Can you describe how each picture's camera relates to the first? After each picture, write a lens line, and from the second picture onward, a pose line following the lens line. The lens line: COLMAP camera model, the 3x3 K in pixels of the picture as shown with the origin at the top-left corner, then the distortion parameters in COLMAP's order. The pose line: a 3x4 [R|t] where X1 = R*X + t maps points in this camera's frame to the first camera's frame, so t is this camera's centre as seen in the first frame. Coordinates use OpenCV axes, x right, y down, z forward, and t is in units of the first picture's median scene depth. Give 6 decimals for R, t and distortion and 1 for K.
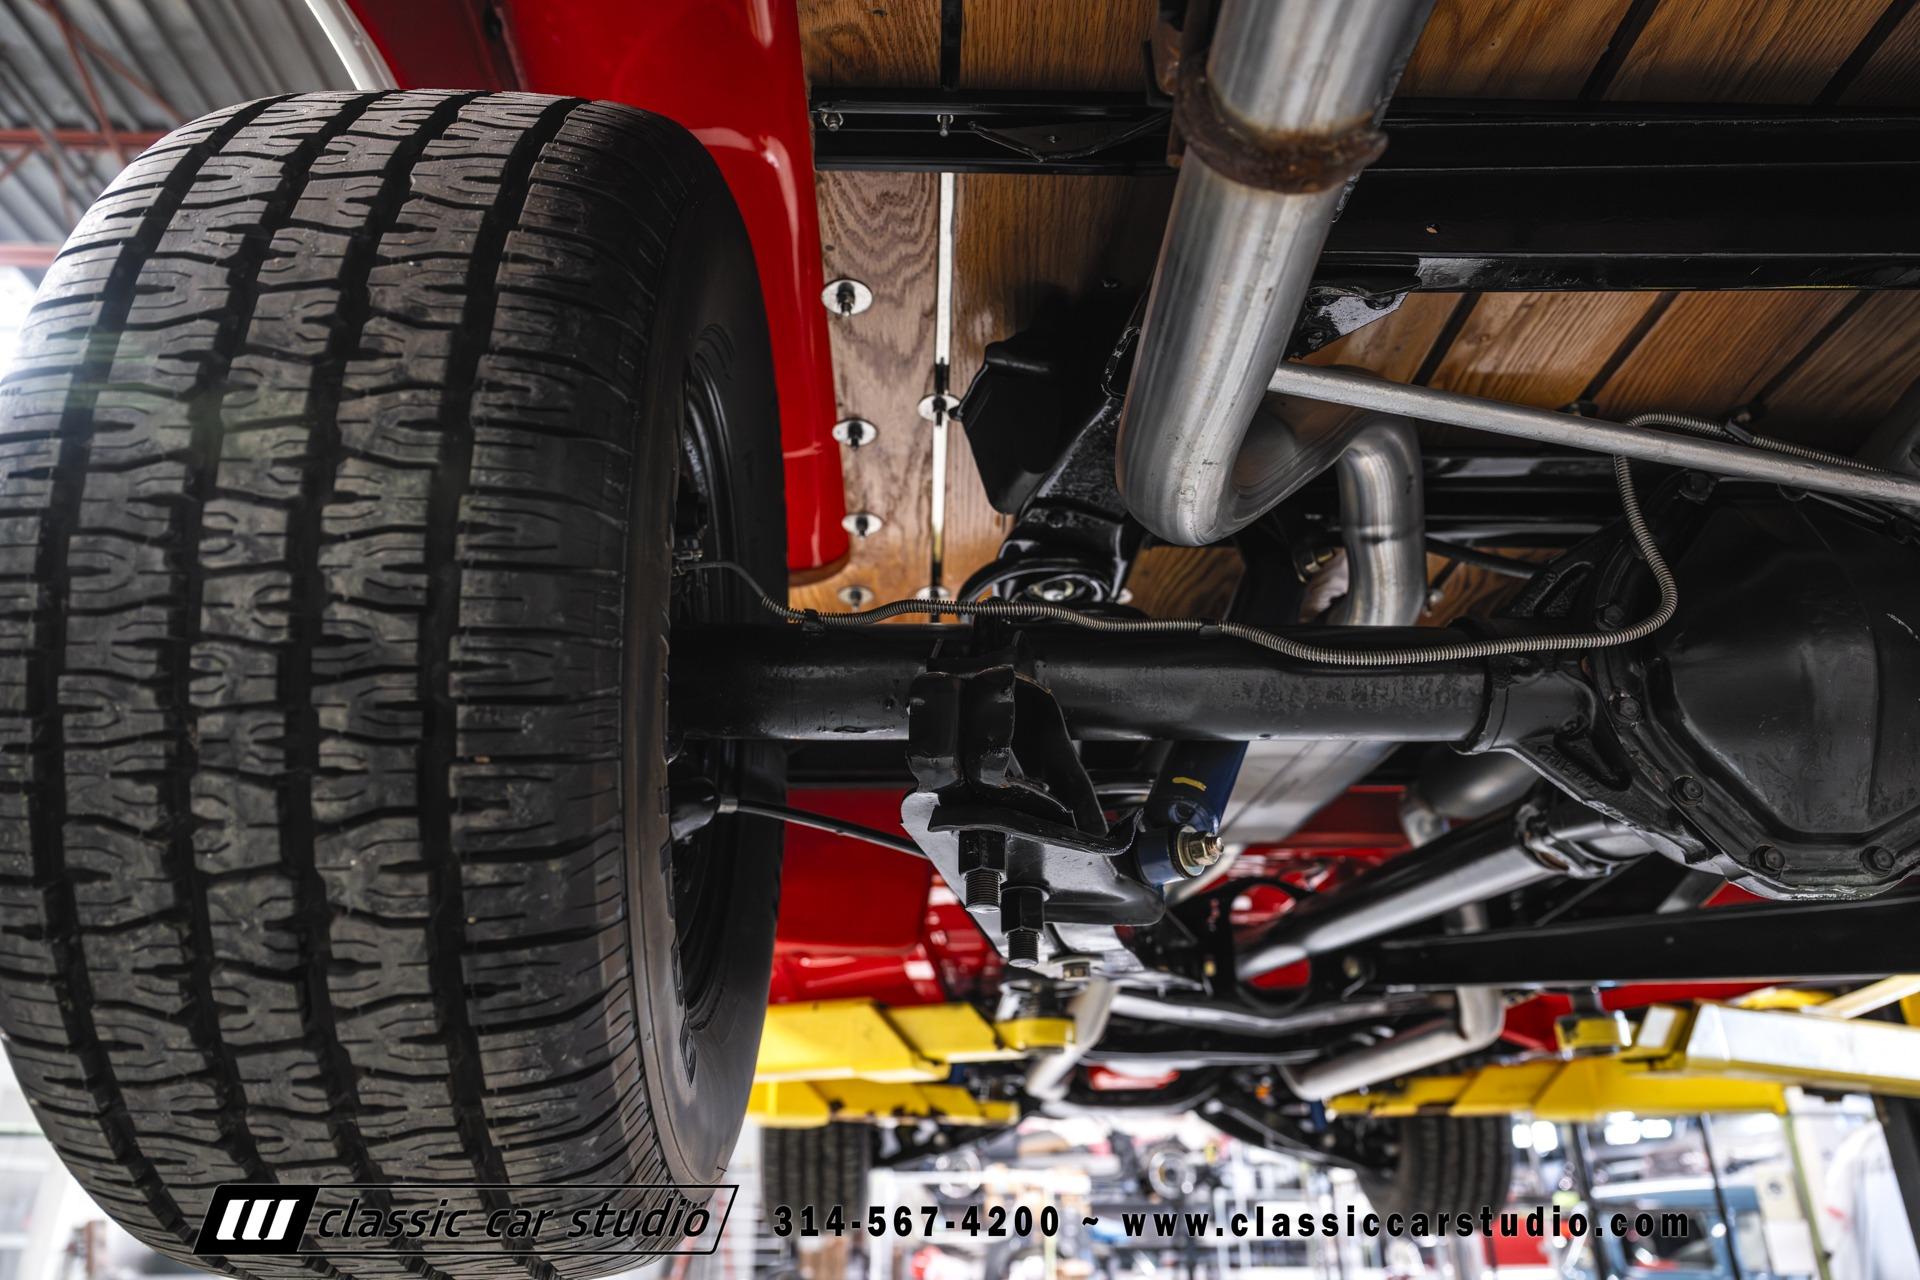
lens RADIAL K [[1277.7, 0, 976.6], [0, 1277.7, 628.9], [0, 0, 1]] dist [0.003351, -0.000434]
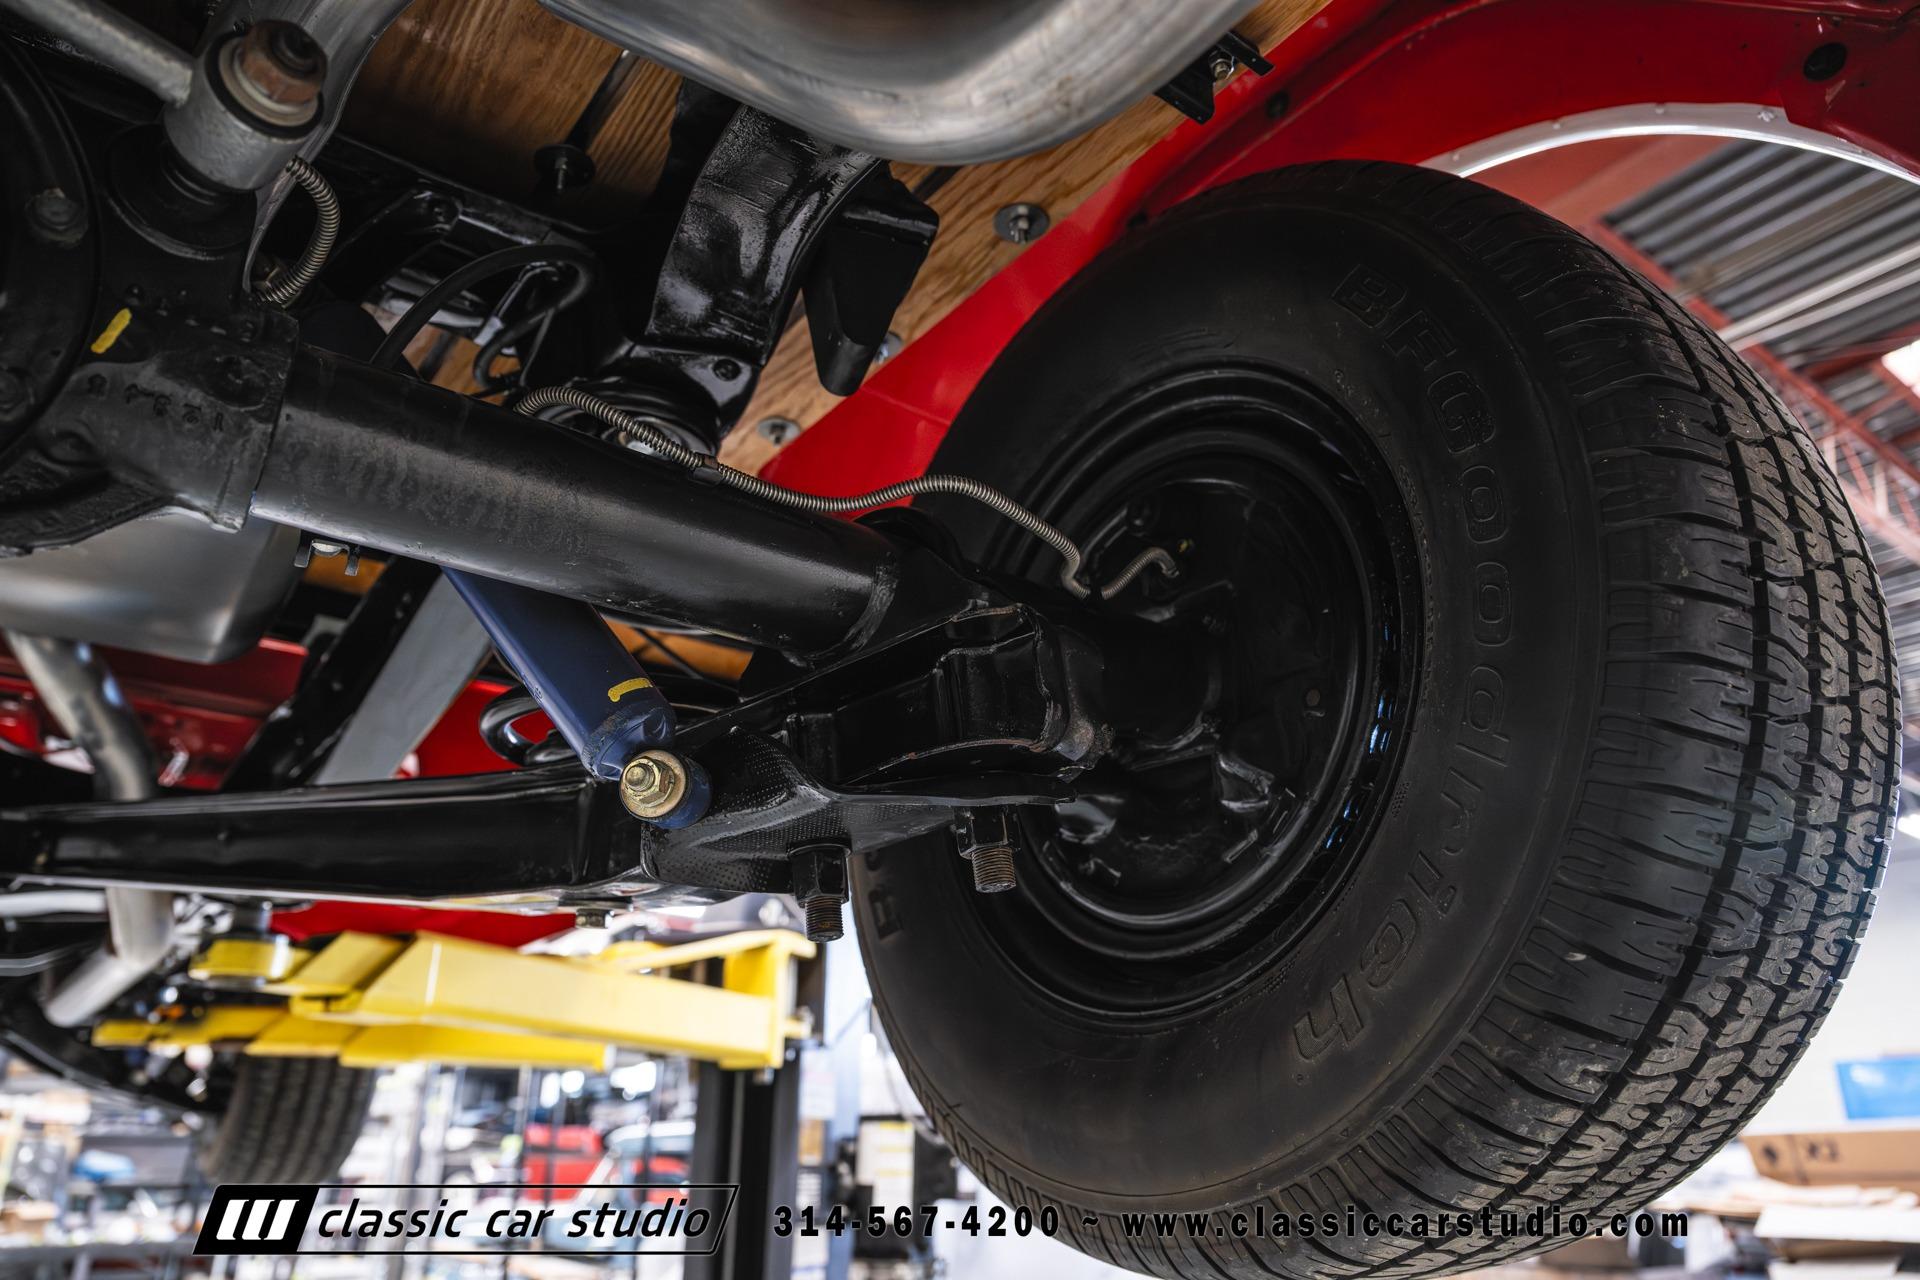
lens RADIAL K [[1277.7, 0, 976.6], [0, 1277.7, 628.9], [0, 0, 1]] dist [0.003351, -0.000434]
pose [[0.814659, 0.223202, 0.535267, 0.552599], [-0.247298, 0.968549, -0.027498, 0.048508], [-0.524570, -0.109969, 0.844235, 0.194739]]
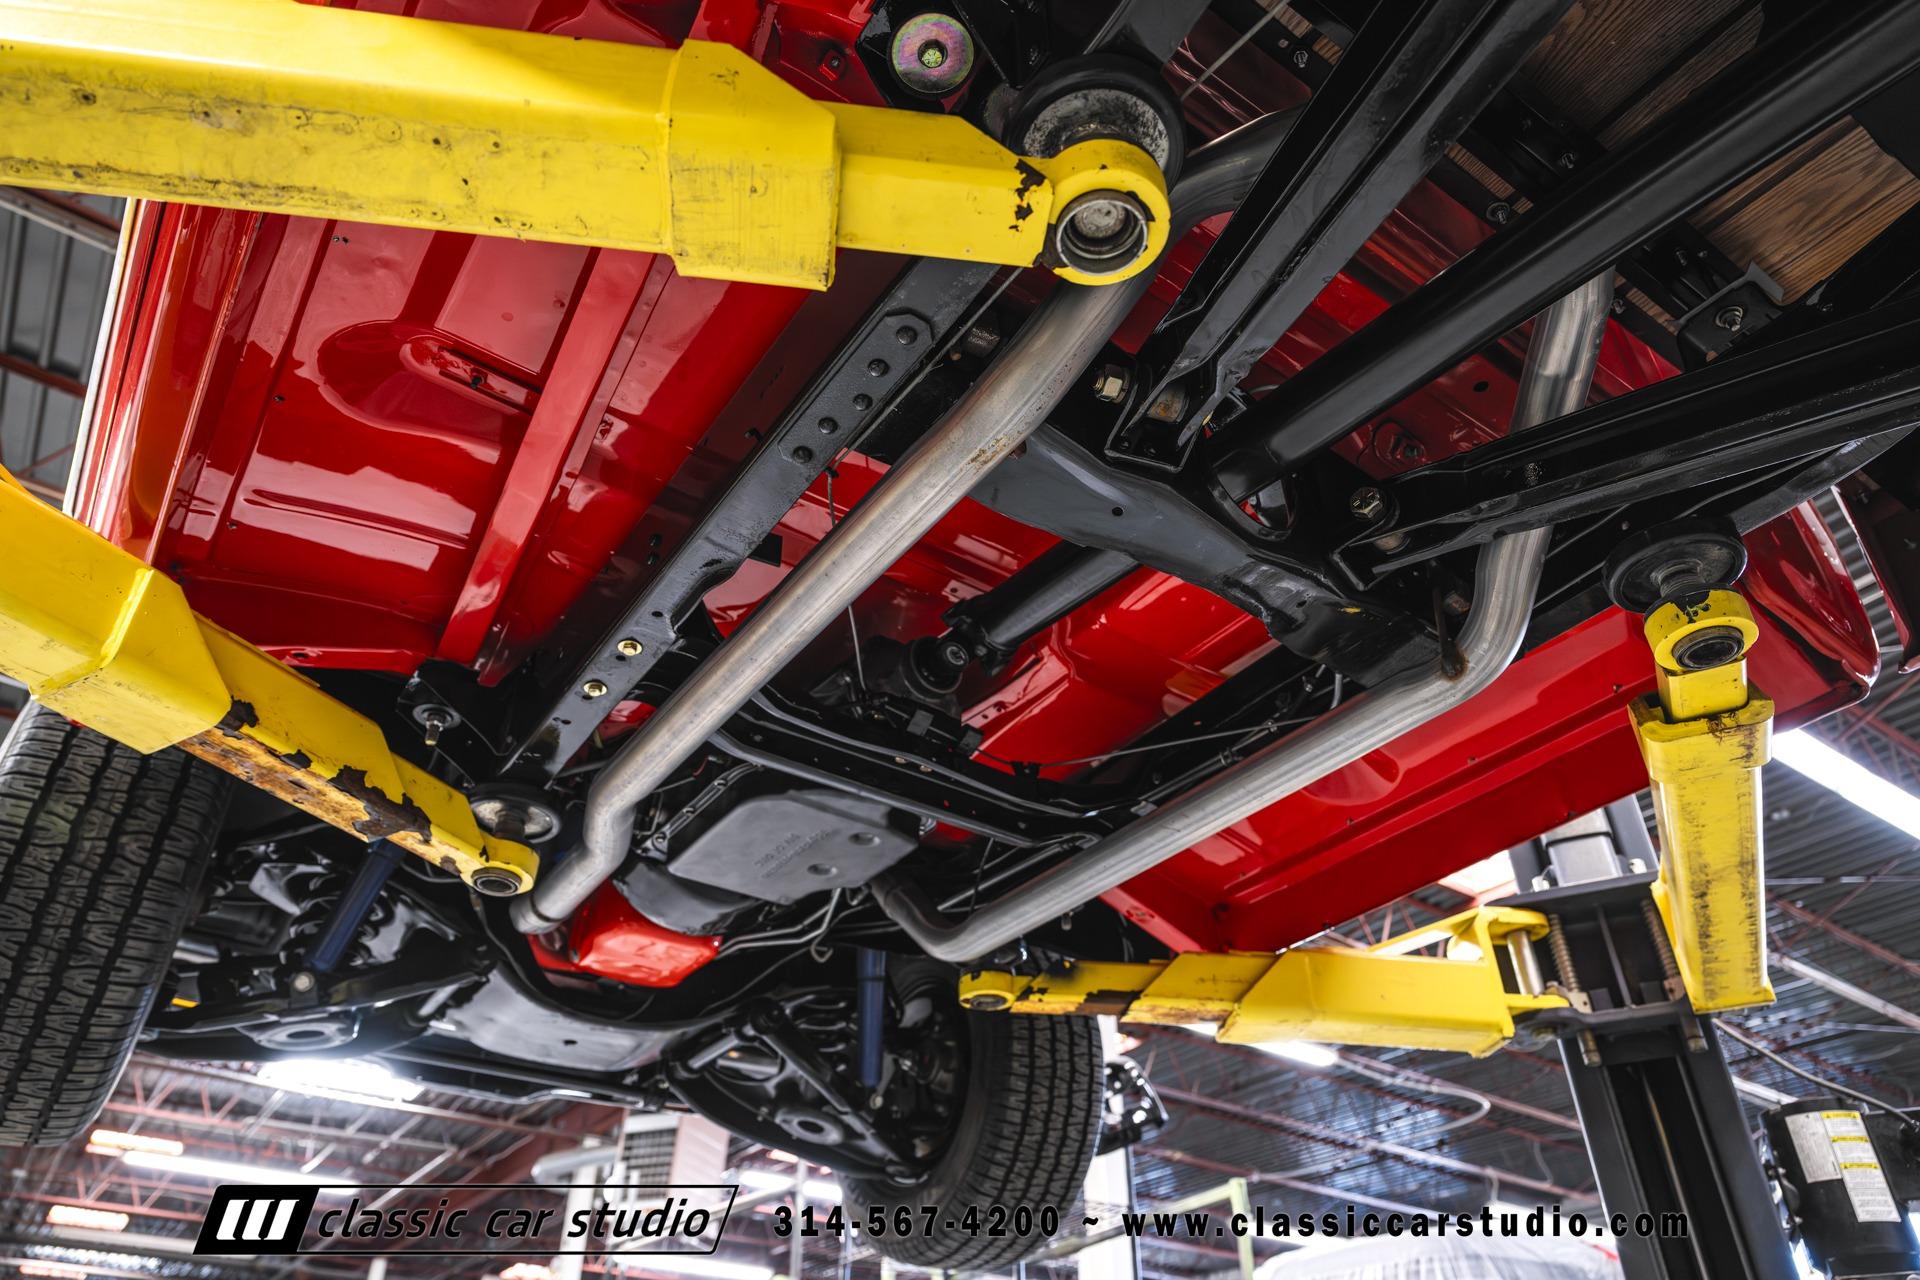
lens RADIAL K [[1277.7, 0, 976.6], [0, 1277.7, 628.9], [0, 0, 1]] dist [0.003351, -0.000434]
pose [[0.837092, 0.324050, 0.440759, -0.203898], [-0.234720, 0.940503, -0.245685, 0.820870], [-0.494149, 0.102206, 0.863348, 0.863532]]
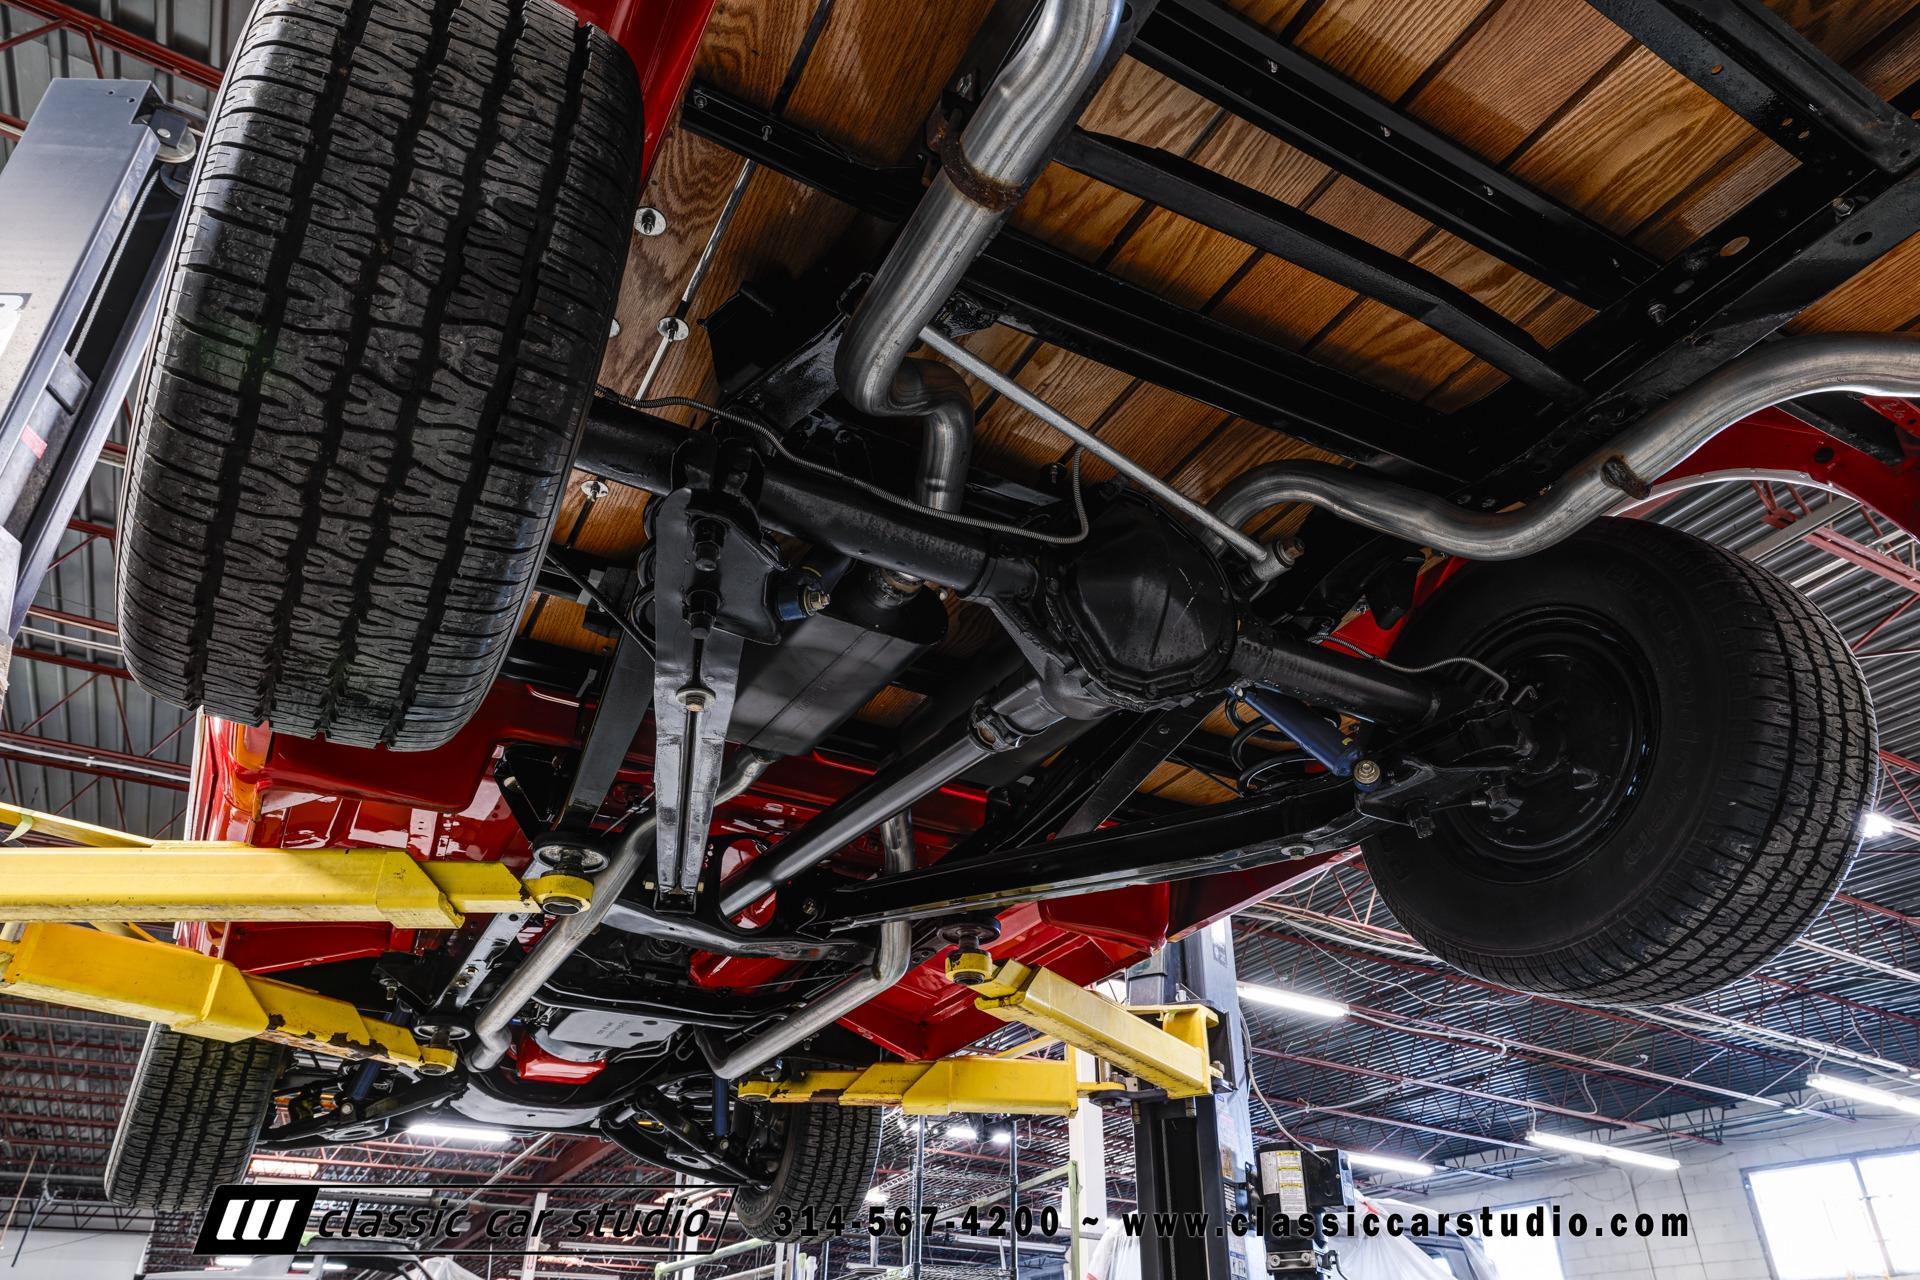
lens RADIAL K [[1281.4, 0, 996.4], [0, 1281.4, 705.4], [0, 0, 1]] dist [0.069422, 0.003087]
pose [[0.885645, 0.232865, 0.401755, -0.163258], [-0.201347, 0.972186, -0.119641, 0.288175], [-0.418440, 0.025067, 0.907898, -0.393674]]
